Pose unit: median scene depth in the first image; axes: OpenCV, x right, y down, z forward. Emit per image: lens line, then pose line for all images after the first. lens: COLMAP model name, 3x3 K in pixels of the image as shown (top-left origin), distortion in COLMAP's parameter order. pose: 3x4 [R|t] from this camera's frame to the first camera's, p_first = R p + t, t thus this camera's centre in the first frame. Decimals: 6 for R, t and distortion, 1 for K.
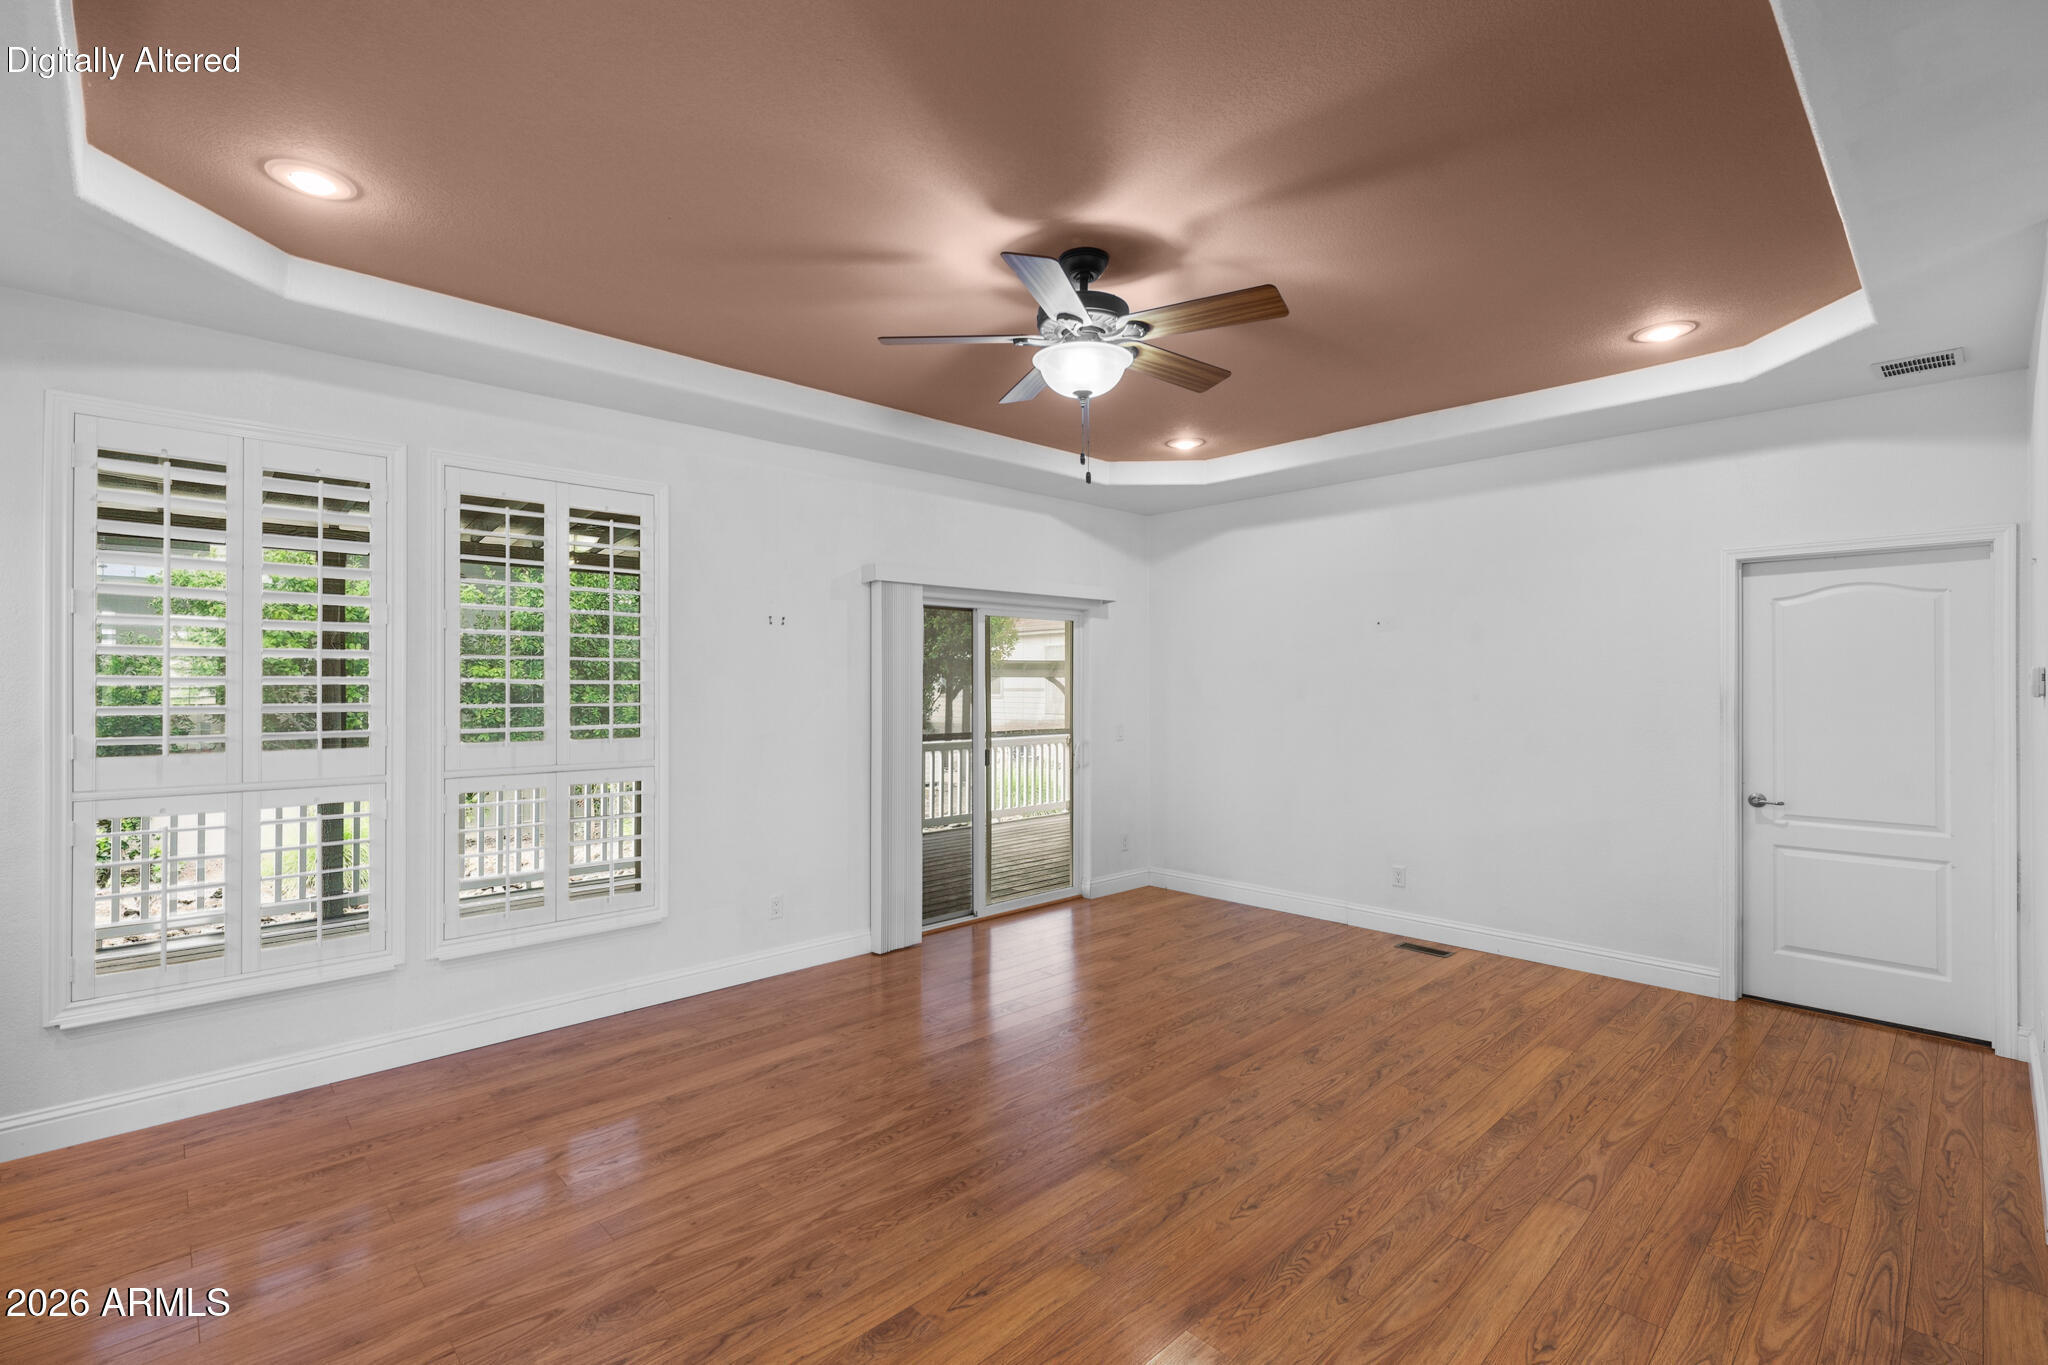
lens RADIAL K [[919.6, 0, 1023.6], [0, 919.6, 683.4], [0, 0, 1]] dist [-0.001852, 0.000396]
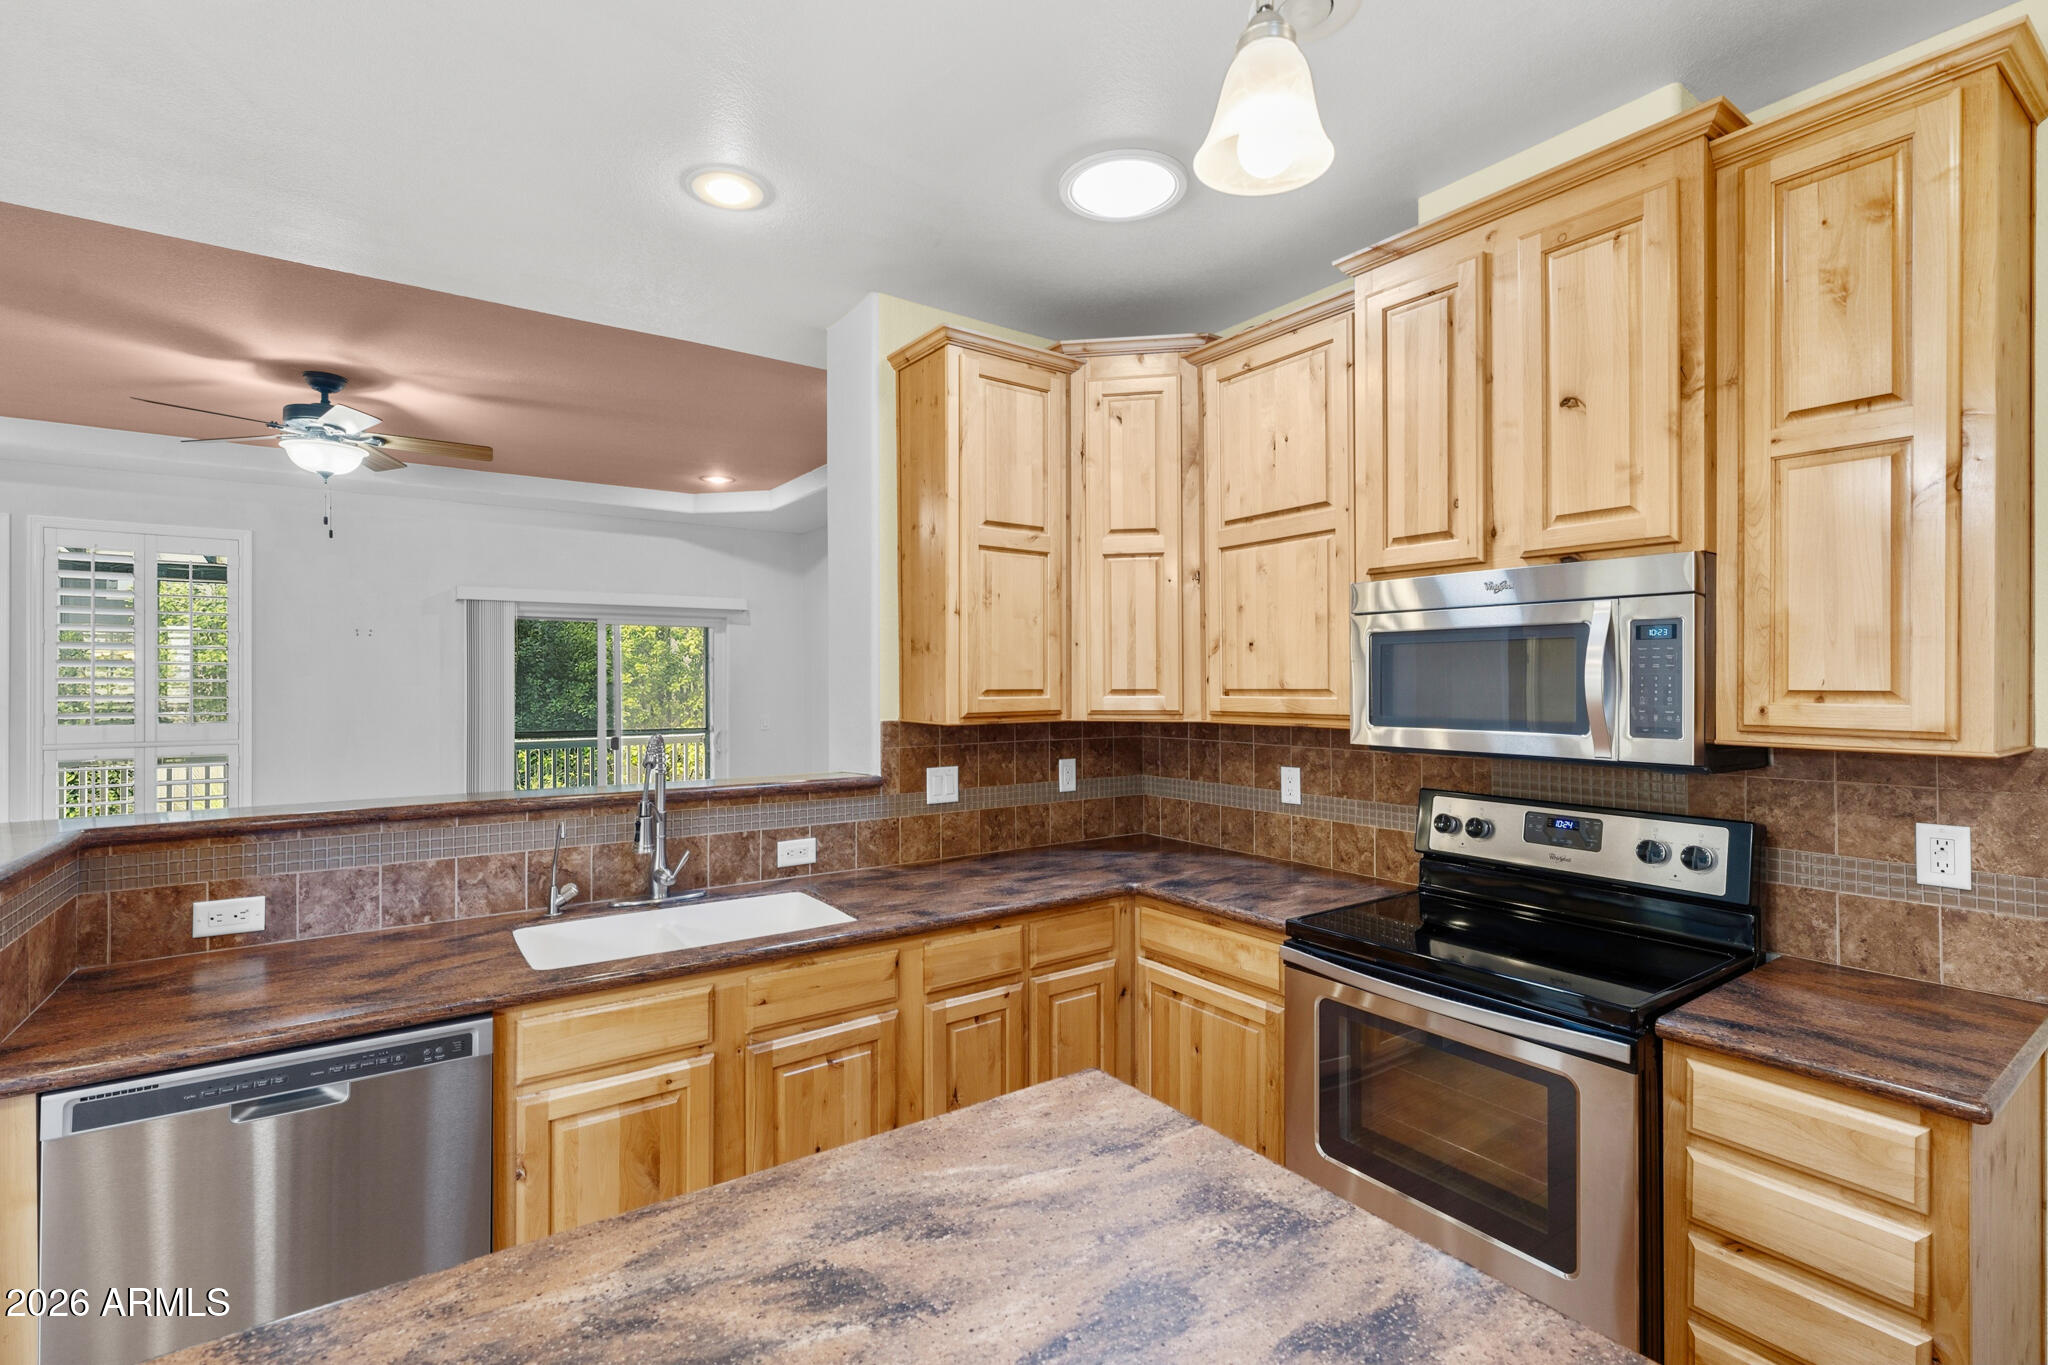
lens RADIAL K [[922.8, 0, 1020.7], [0, 922.8, 679.4], [0, 0, 1]] dist [0.000615, -0.000065]
pose [[0.989966, -0.002083, -0.141291, 1.235978], [0.002099, 0.999998, -0.000030, -0.001683], [0.141291, -0.000267, 0.989968, -0.220223]]
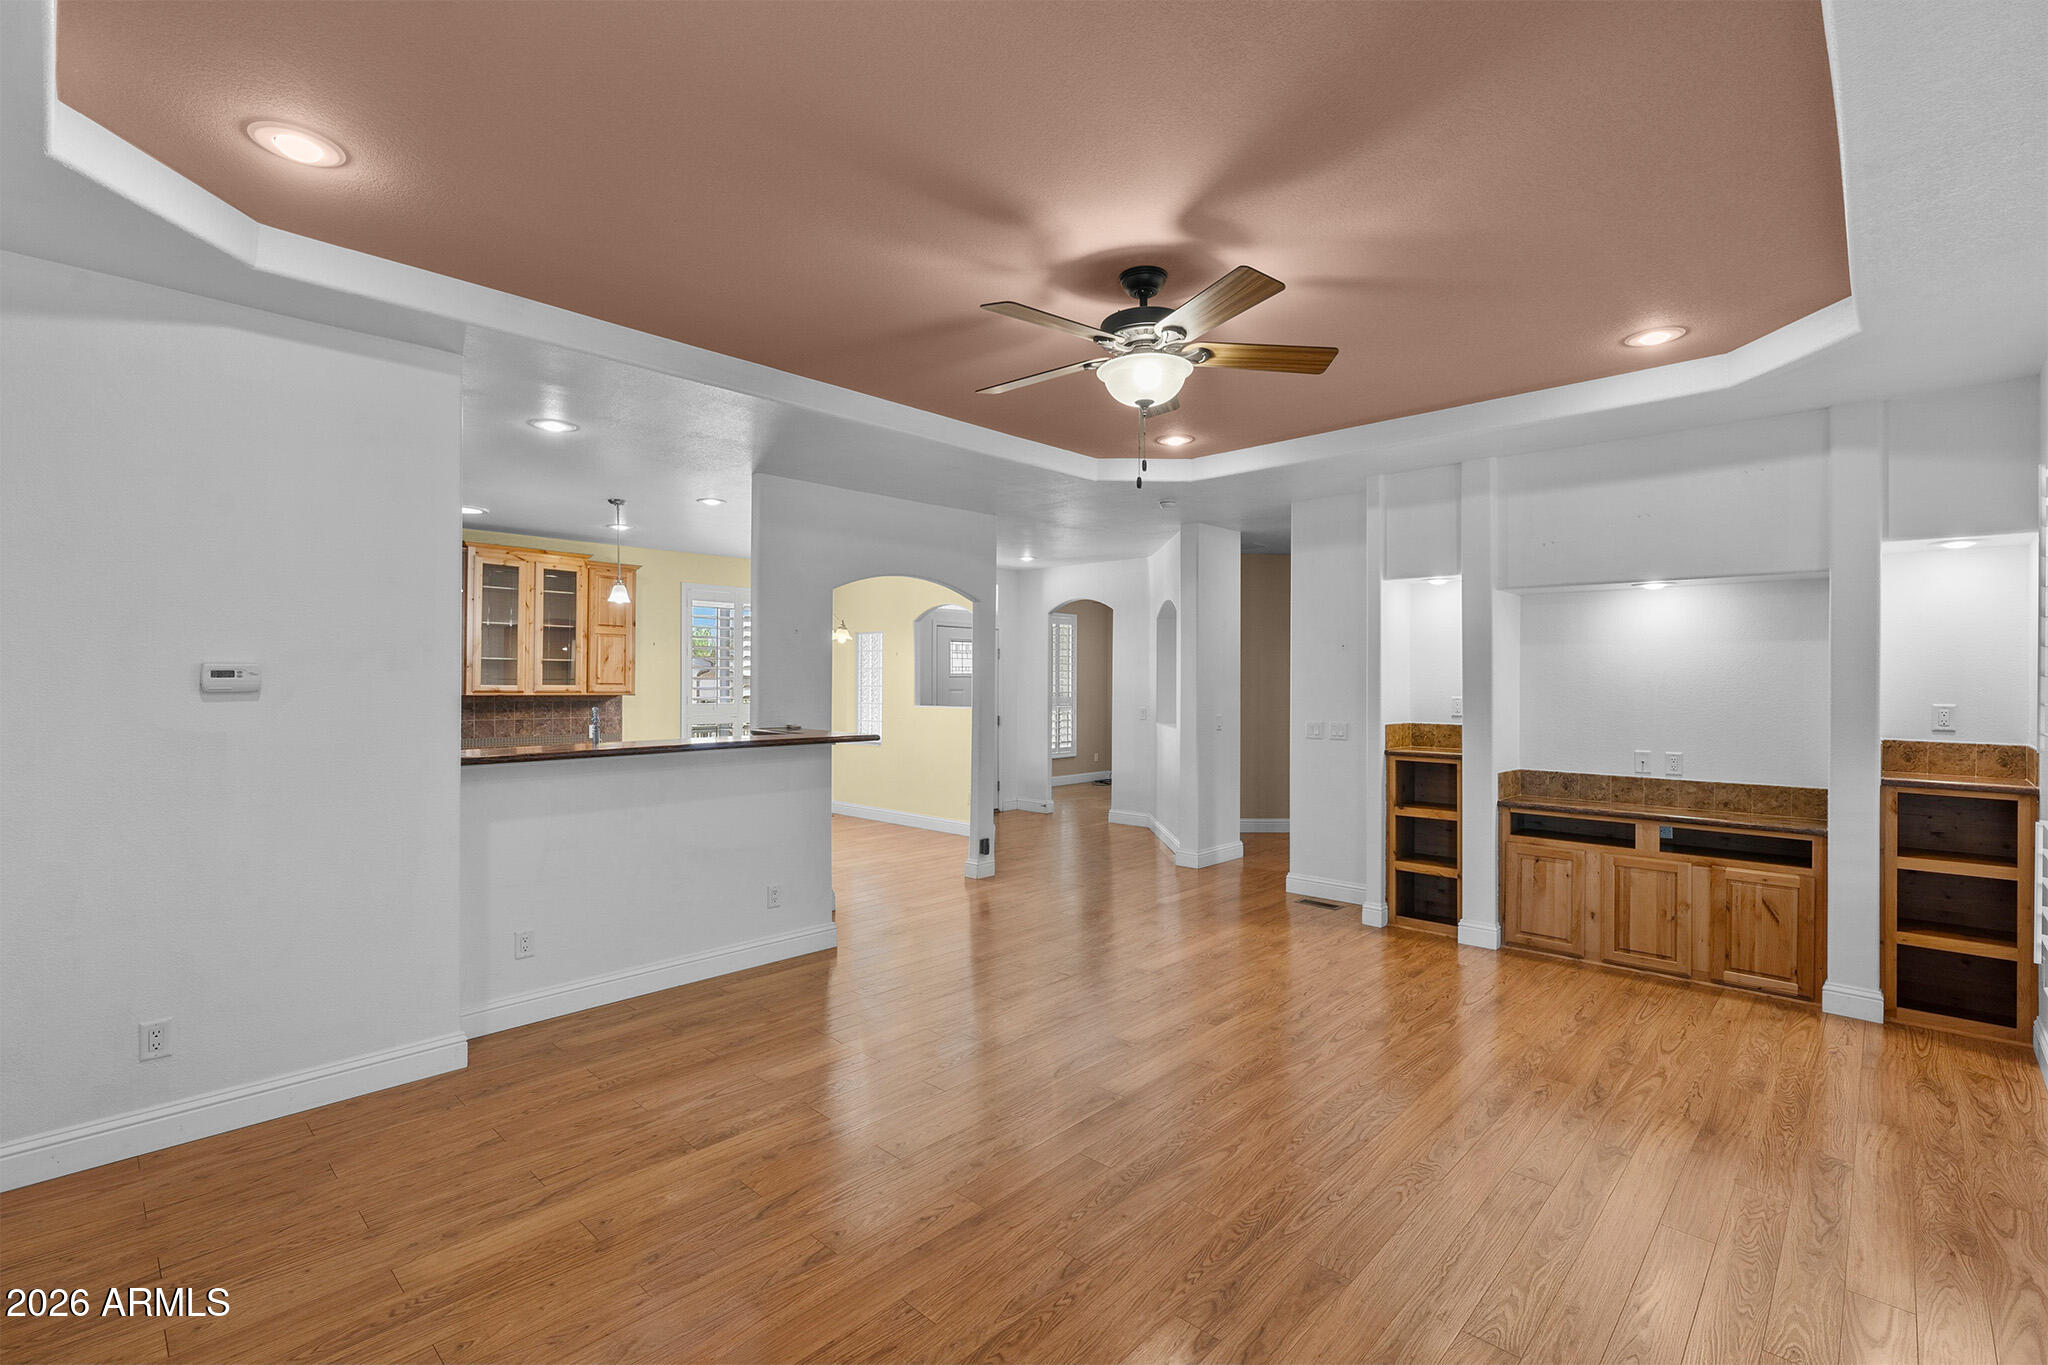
lens RADIAL K [[908.6, 0, 1028.3], [0, 908.6, 679.1], [0, 0, 1]] dist [-0.002388, -0.000377]
pose [[-0.998475, -0.002412, -0.055149, 0.240536], [-0.002179, 0.999988, -0.004289, 0.003577], [0.055159, -0.004162, -0.998469, 1.921762]]
